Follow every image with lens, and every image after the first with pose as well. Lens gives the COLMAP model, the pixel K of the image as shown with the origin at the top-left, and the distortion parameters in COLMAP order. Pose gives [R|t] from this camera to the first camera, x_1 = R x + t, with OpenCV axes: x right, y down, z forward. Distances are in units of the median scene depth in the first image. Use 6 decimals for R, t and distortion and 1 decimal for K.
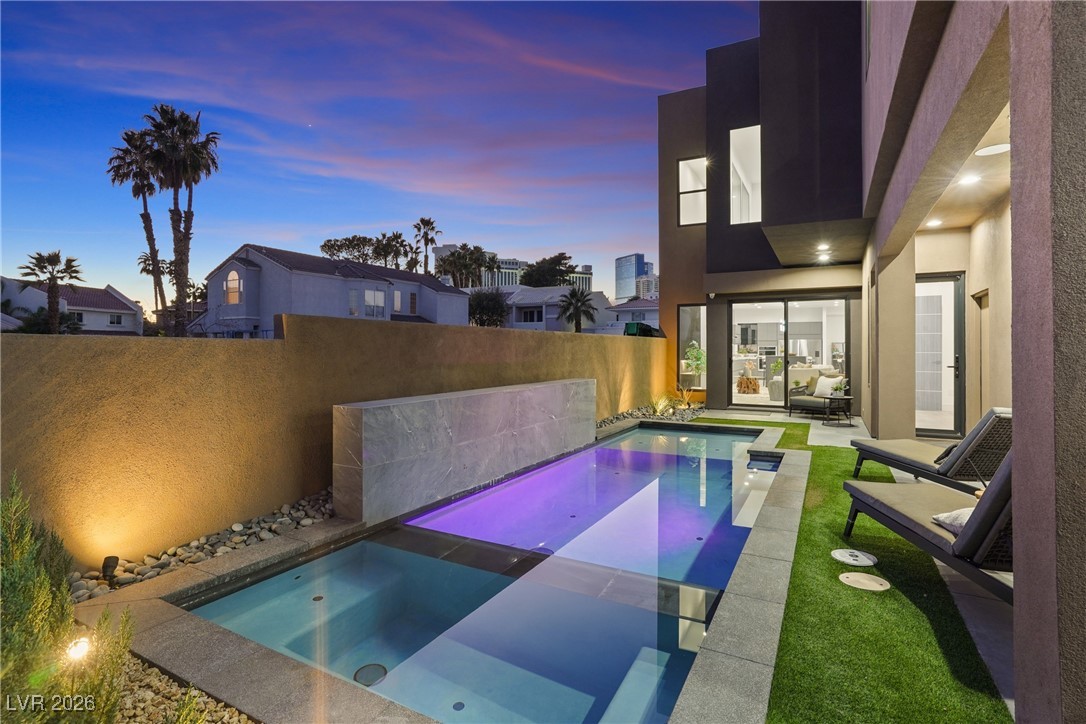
lens RADIAL K [[539.9, 0, 546.0], [0, 539.9, 350.5], [0, 0, 1]] dist [-0.002094, -0.000035]
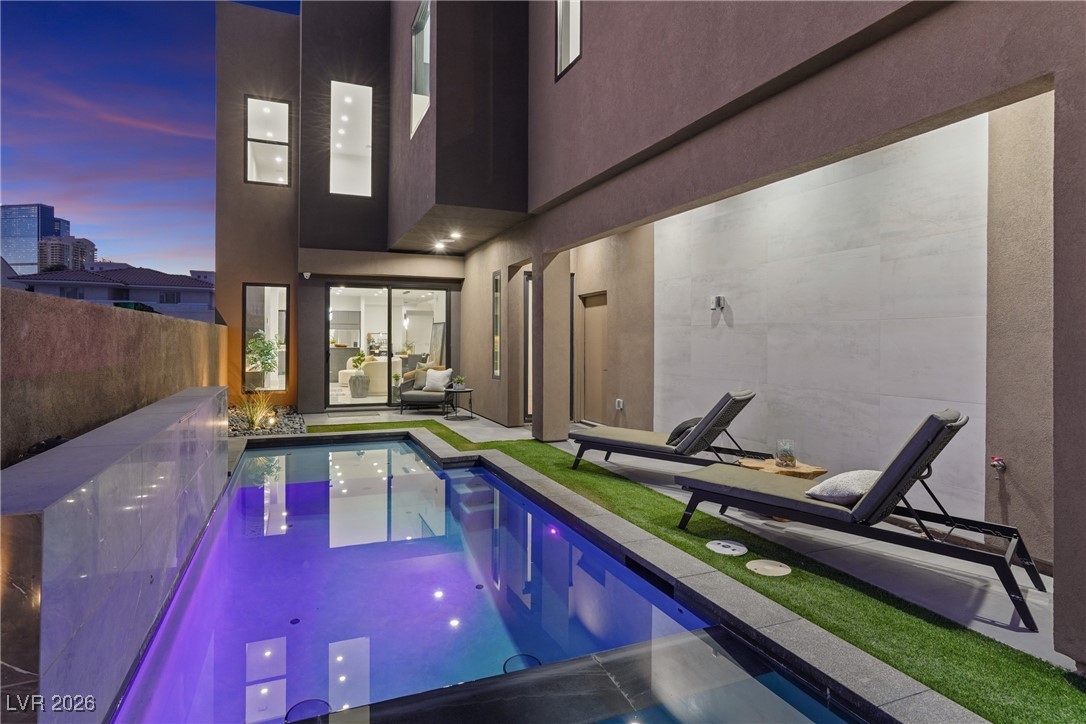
lens RADIAL K [[581.7, 0, 541.4], [0, 581.7, 336.1], [0, 0, 1]] dist [-0.015040, 0.000868]
pose [[0.631101, 0.005745, 0.775680, -0.145737], [-0.000289, 0.999974, -0.007171, -0.002987], [-0.775701, 0.004302, 0.631086, 0.165974]]
